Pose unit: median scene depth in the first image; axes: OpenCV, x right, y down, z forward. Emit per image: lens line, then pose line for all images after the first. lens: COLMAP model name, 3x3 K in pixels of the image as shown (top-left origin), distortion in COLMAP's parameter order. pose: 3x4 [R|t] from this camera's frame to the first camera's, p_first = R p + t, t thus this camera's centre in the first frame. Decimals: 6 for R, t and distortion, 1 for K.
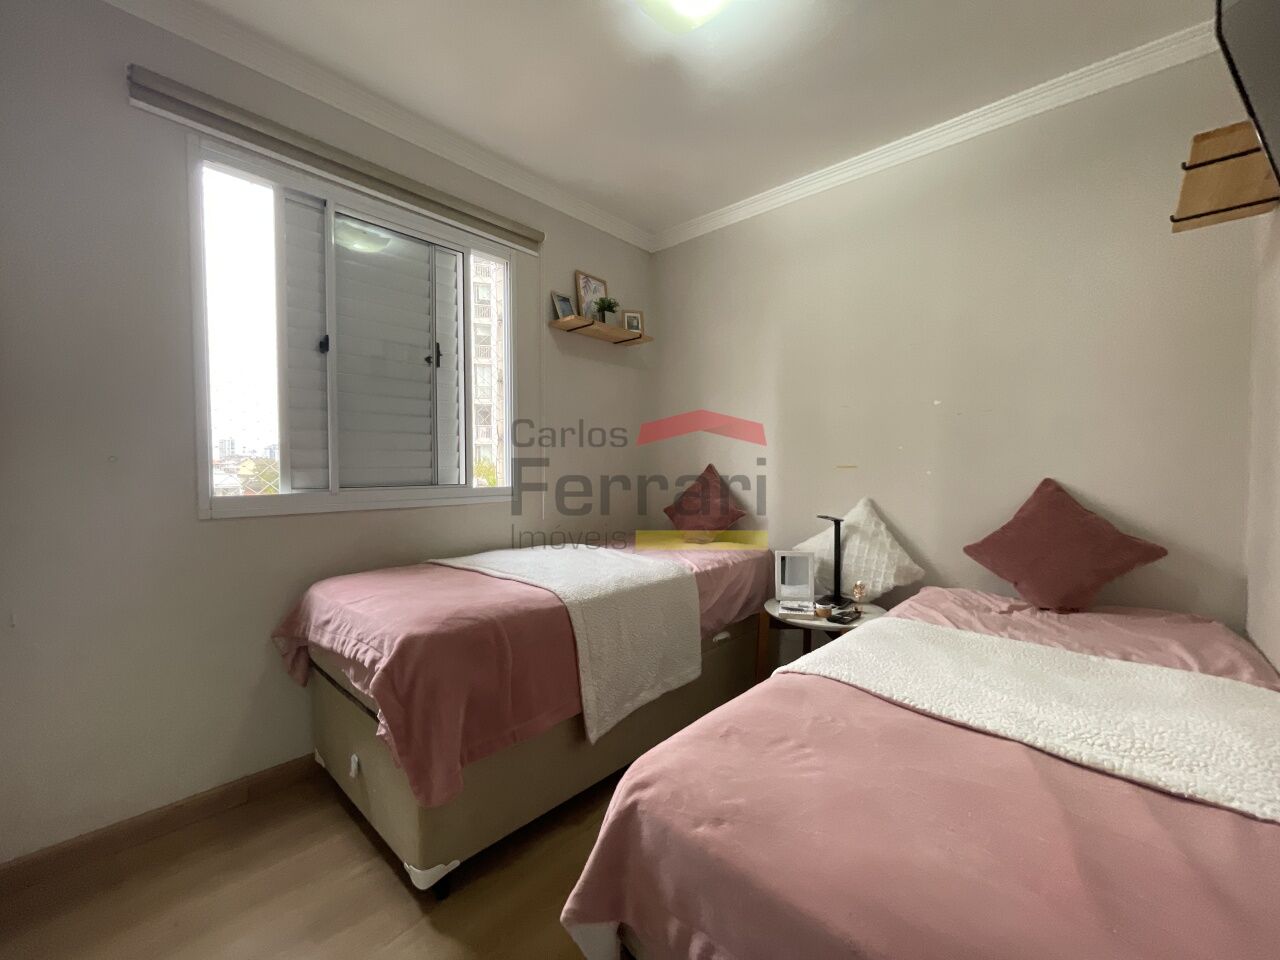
lens RADIAL K [[513.6, 0, 634.9], [0, 513.6, 482.0], [0, 0, 1]] dist [-0.000440, -0.000426]
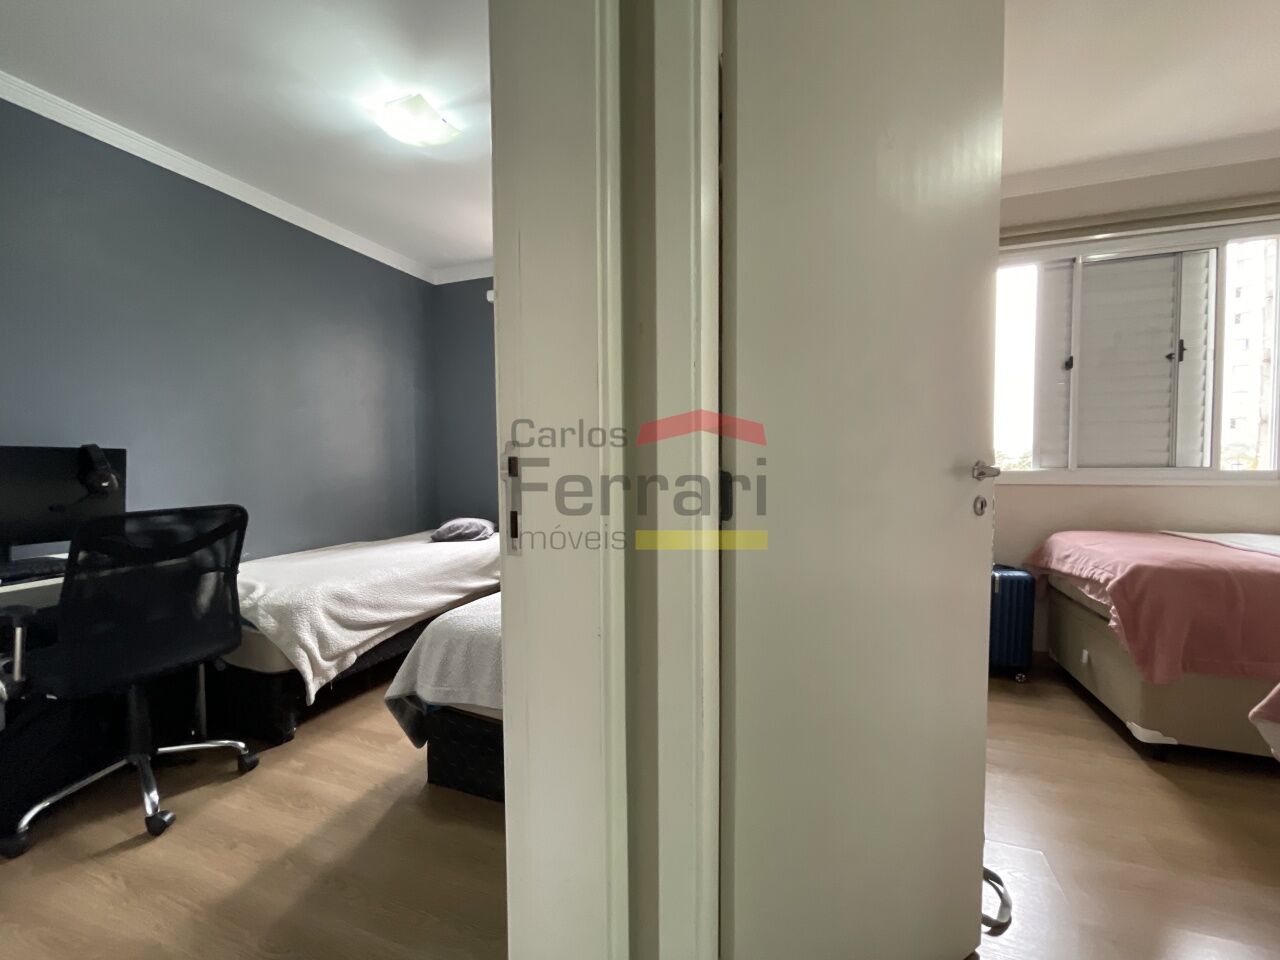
lens RADIAL K [[513.6, 0, 634.9], [0, 513.6, 482.0], [0, 0, 1]] dist [-0.000440, -0.000426]
pose [[0.371633, 0.035960, -0.927683, 0.297906], [-0.018820, 0.999336, 0.031198, 0.035736], [0.928189, 0.005865, 0.372063, -0.699434]]
